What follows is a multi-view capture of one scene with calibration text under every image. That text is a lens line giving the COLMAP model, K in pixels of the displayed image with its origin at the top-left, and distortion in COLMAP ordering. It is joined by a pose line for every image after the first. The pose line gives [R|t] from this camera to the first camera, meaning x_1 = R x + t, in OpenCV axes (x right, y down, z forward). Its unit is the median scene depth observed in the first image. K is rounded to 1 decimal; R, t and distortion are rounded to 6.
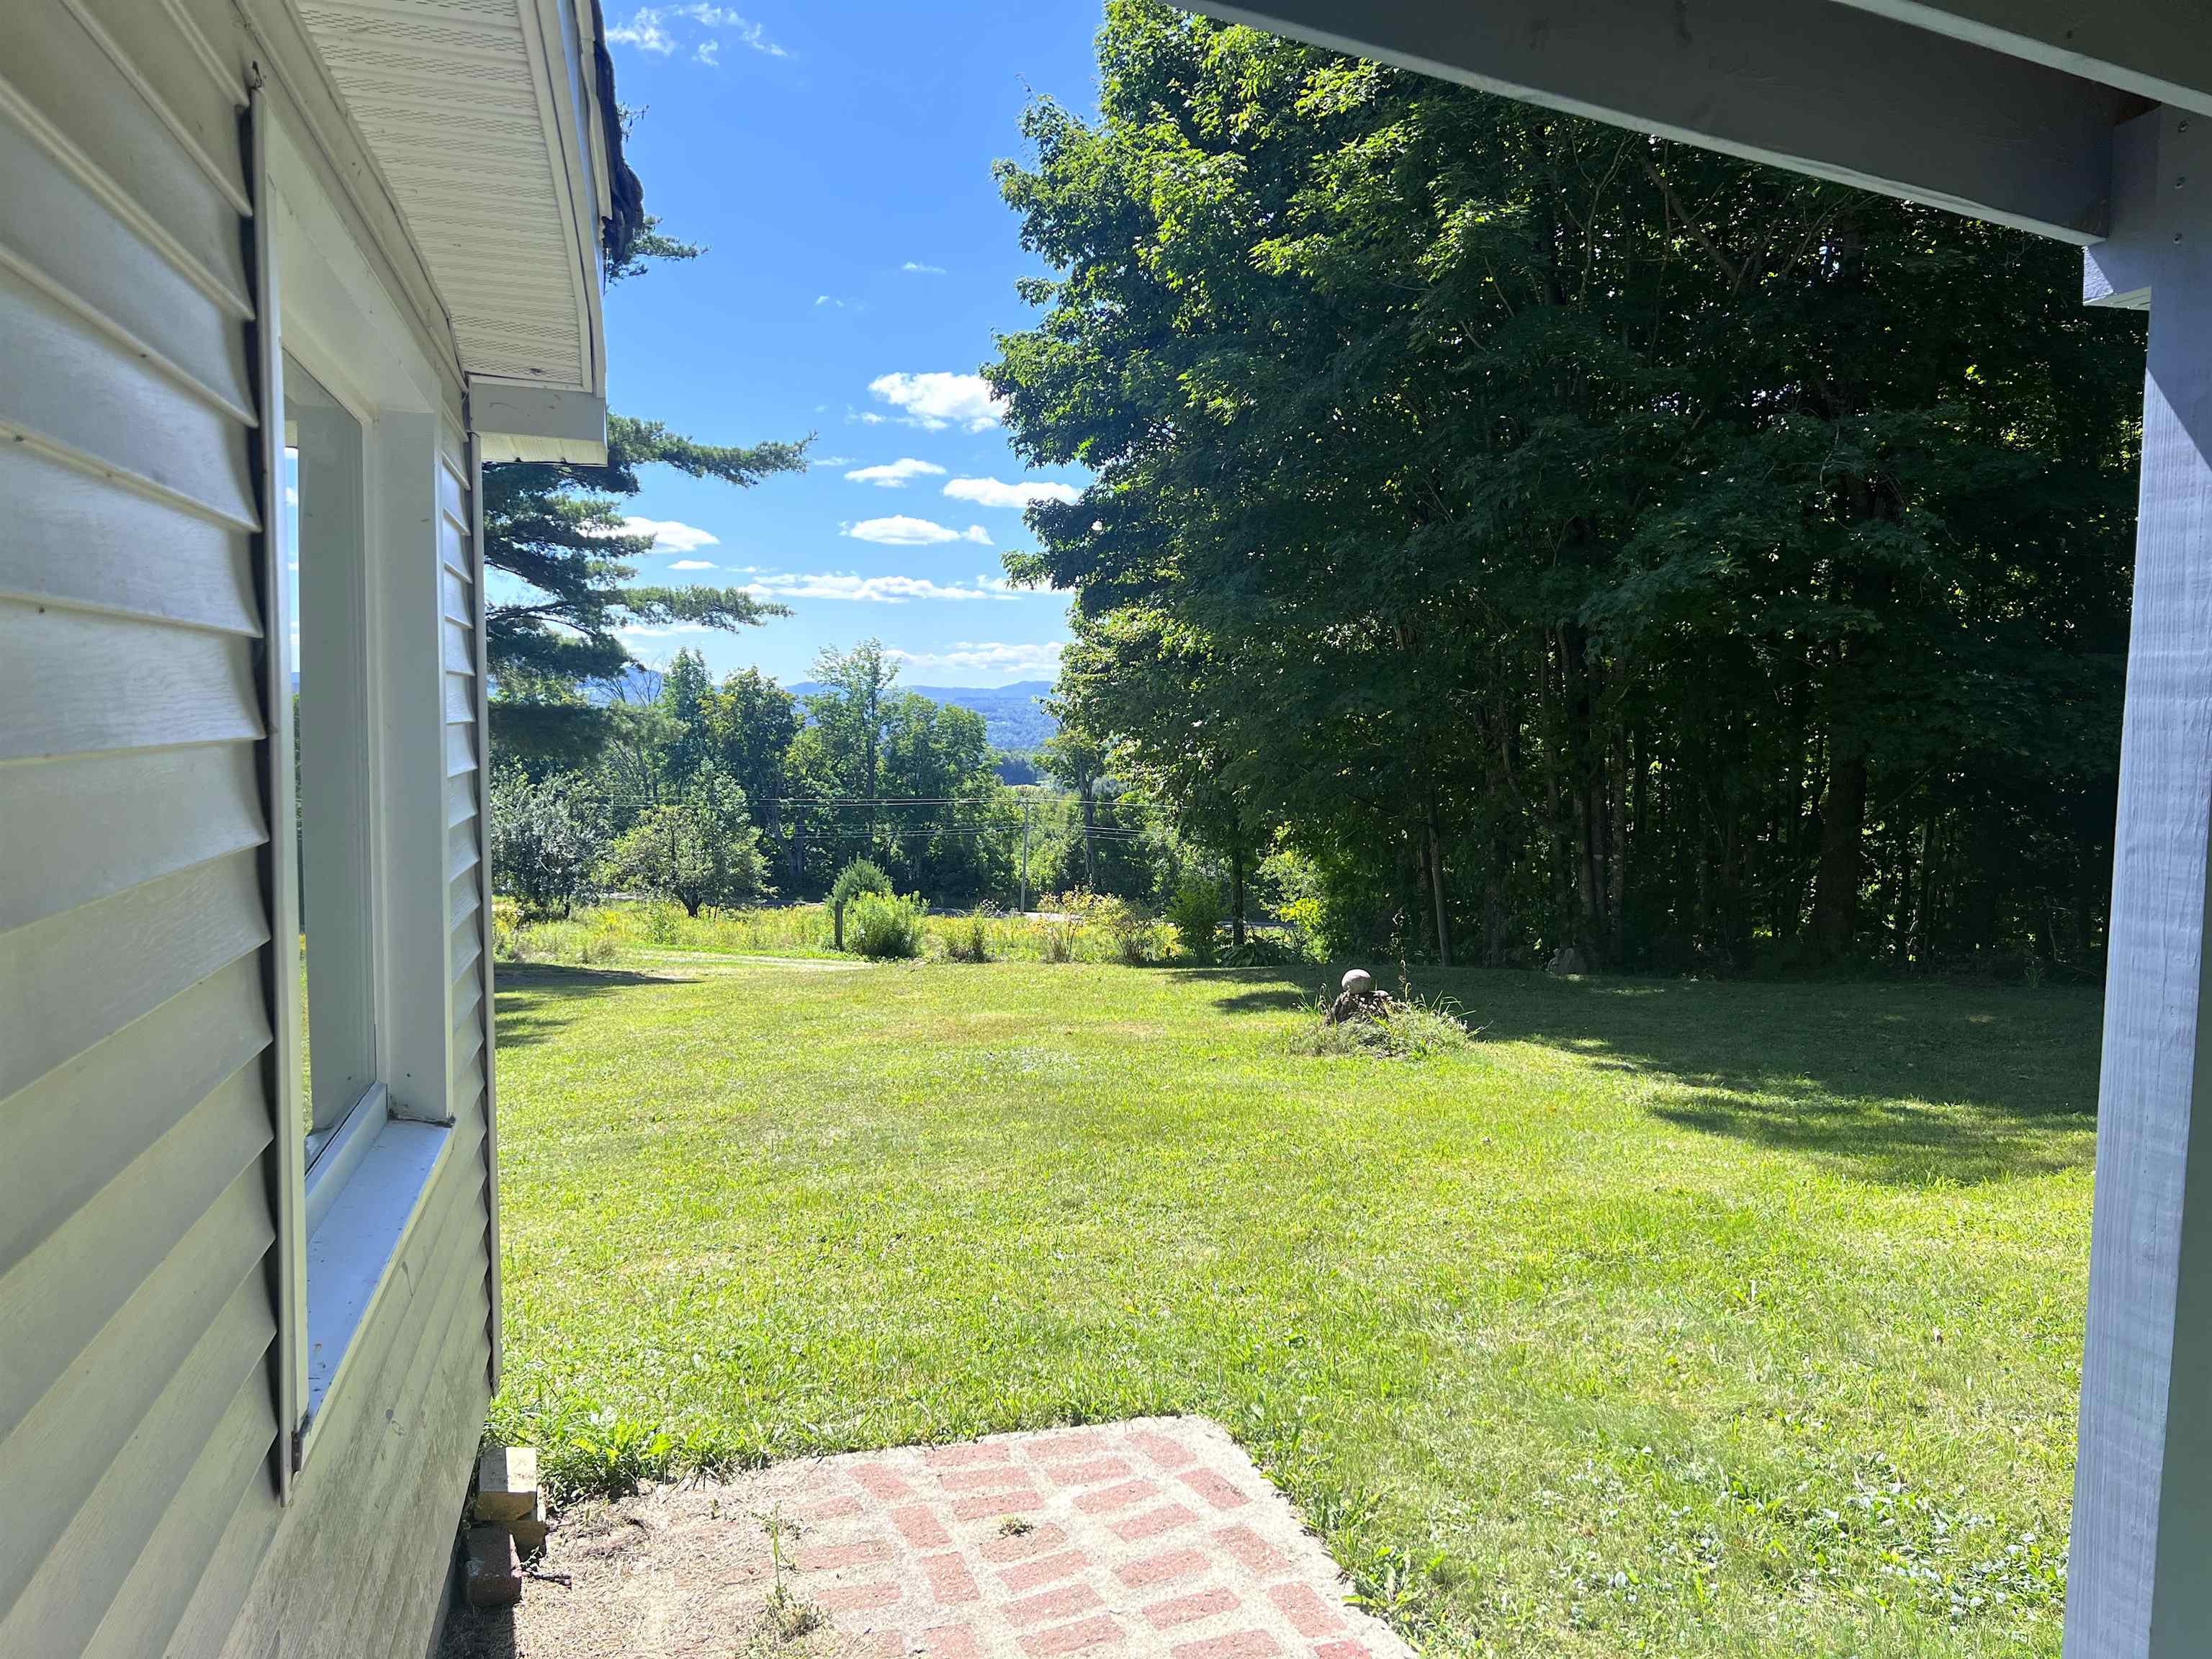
lens RADIAL K [[1685.1, 0, 1106.2], [0, 1685.1, 829.7], [0, 0, 1]] dist [-0.000127, -0.000026]
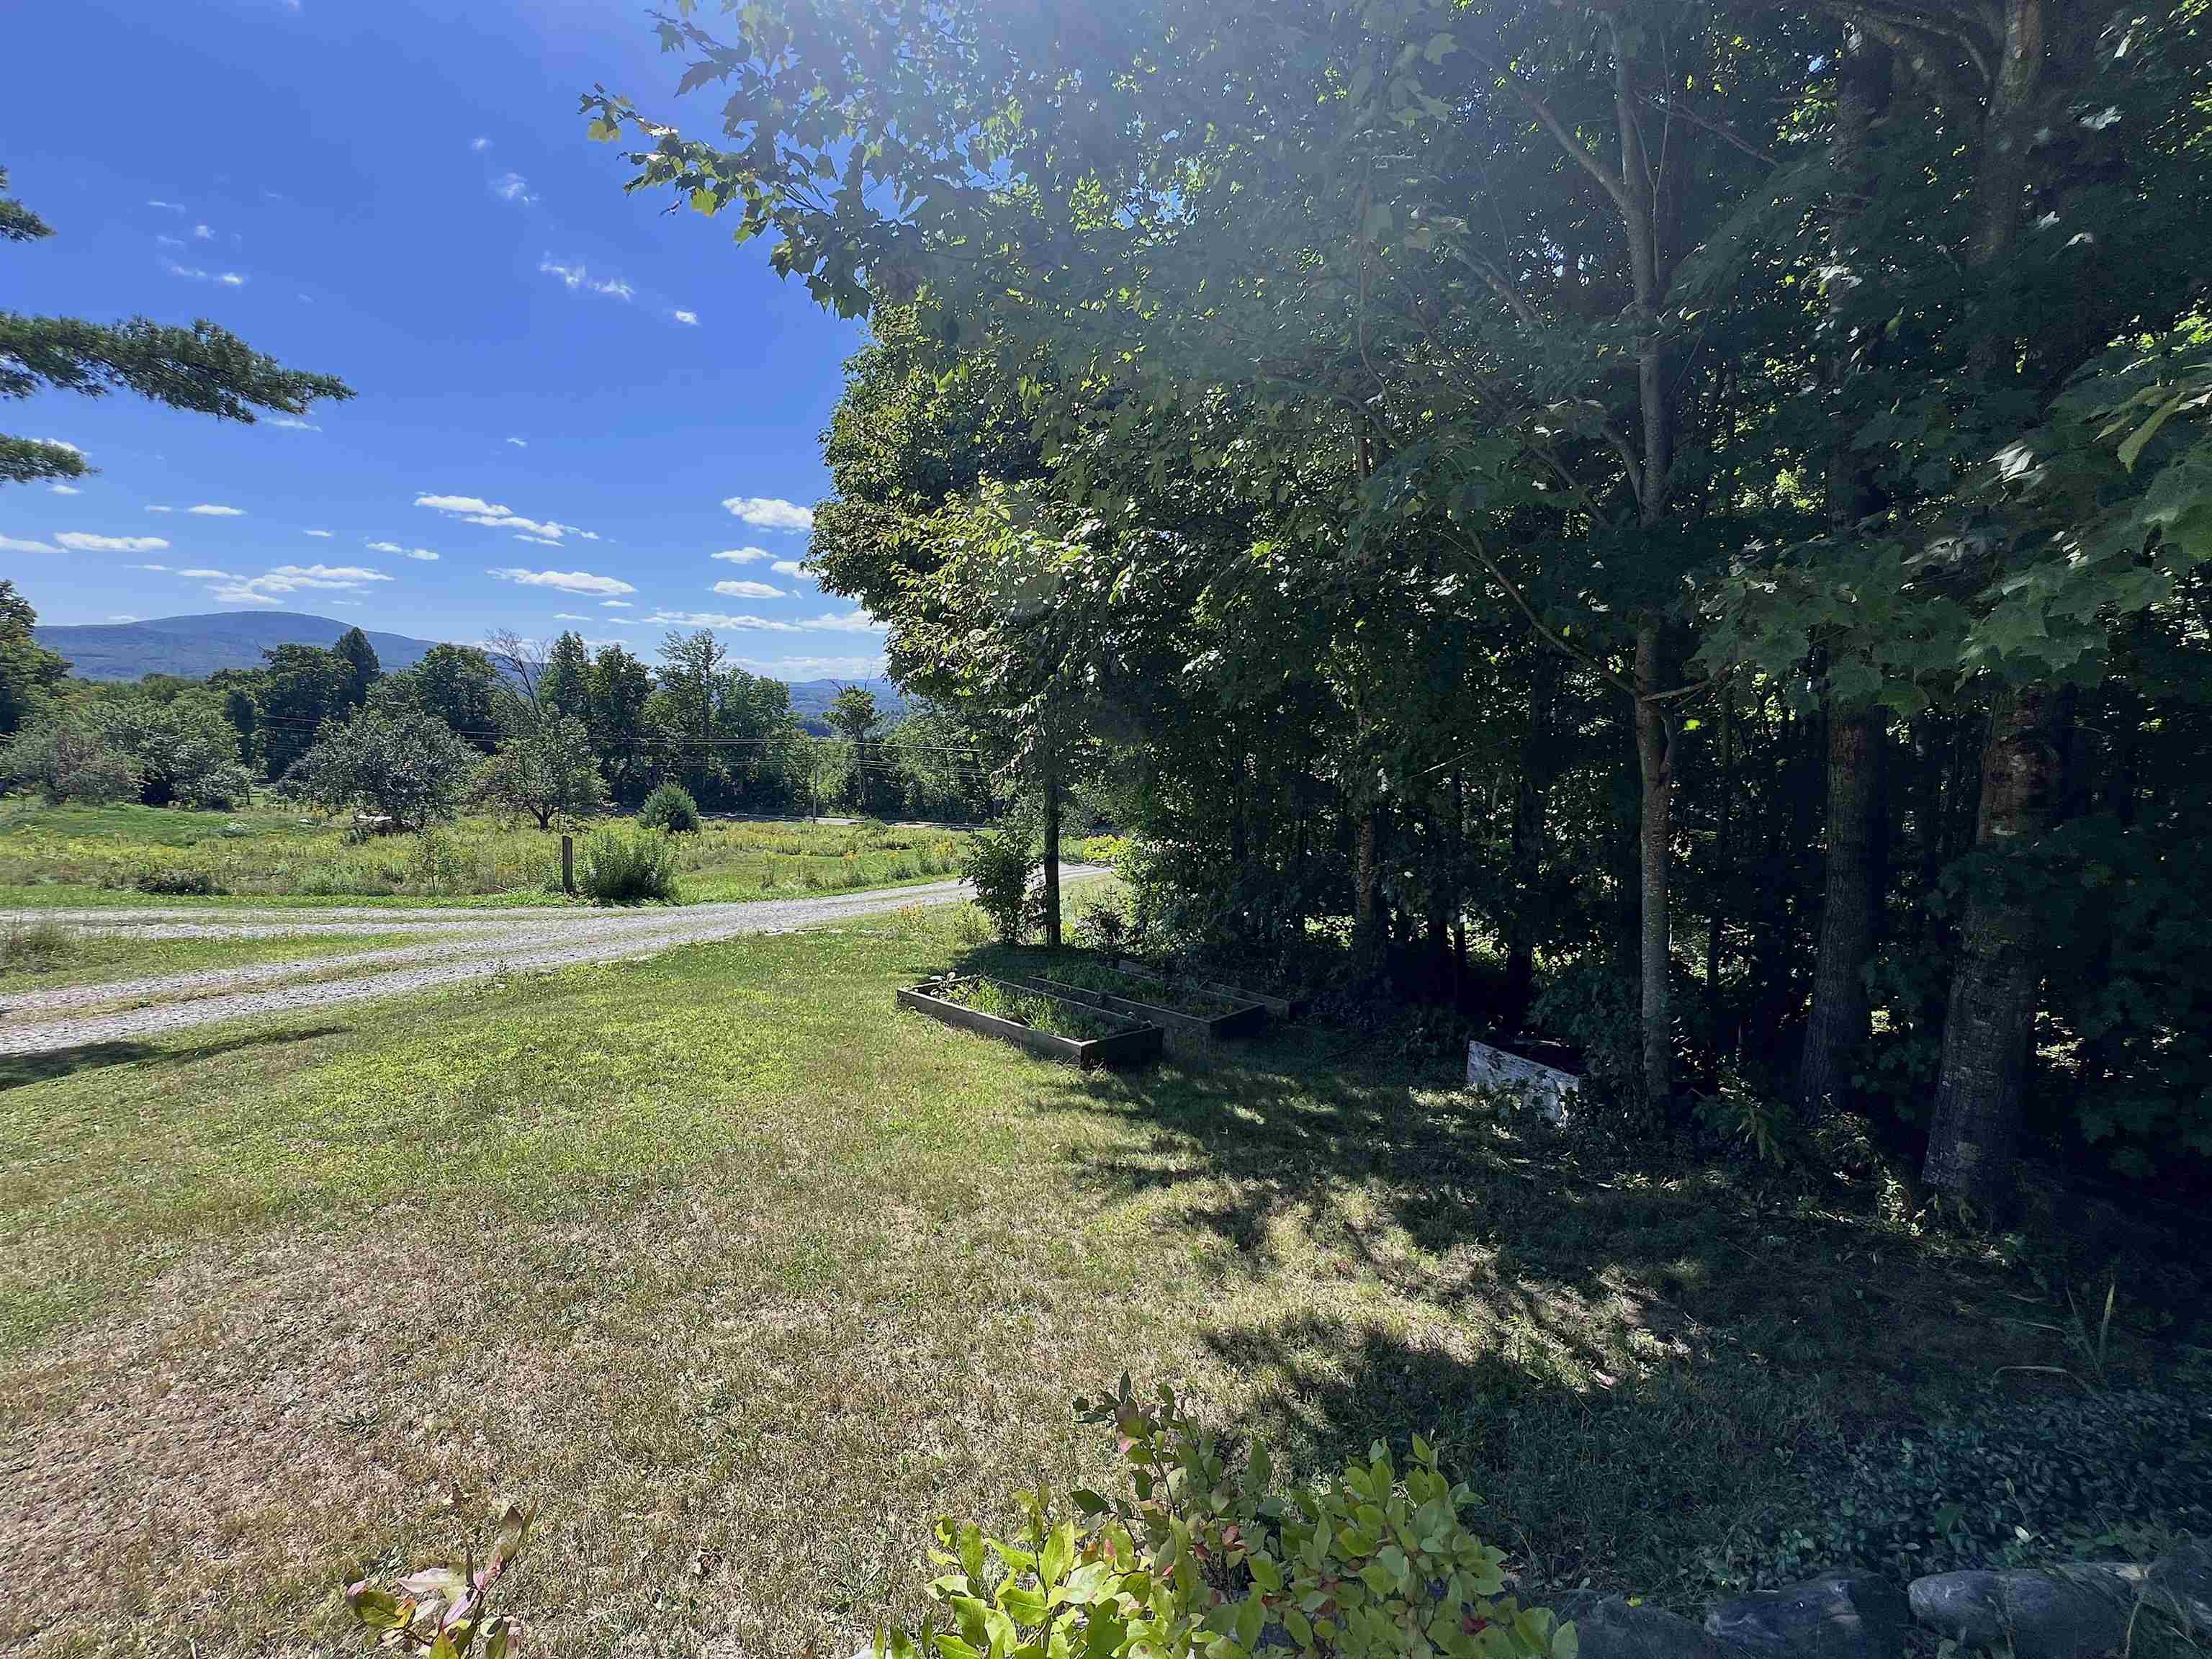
lens RADIAL K [[885.5, 0, 1104.5], [0, 885.5, 840.5], [0, 0, 1]] dist [0.000822, -0.000008]
pose [[0.967447, -0.010450, 0.252857, -0.001172], [-0.011053, 0.996449, 0.083469, 0.001087], [-0.252832, -0.083546, 0.963896, 0.172841]]
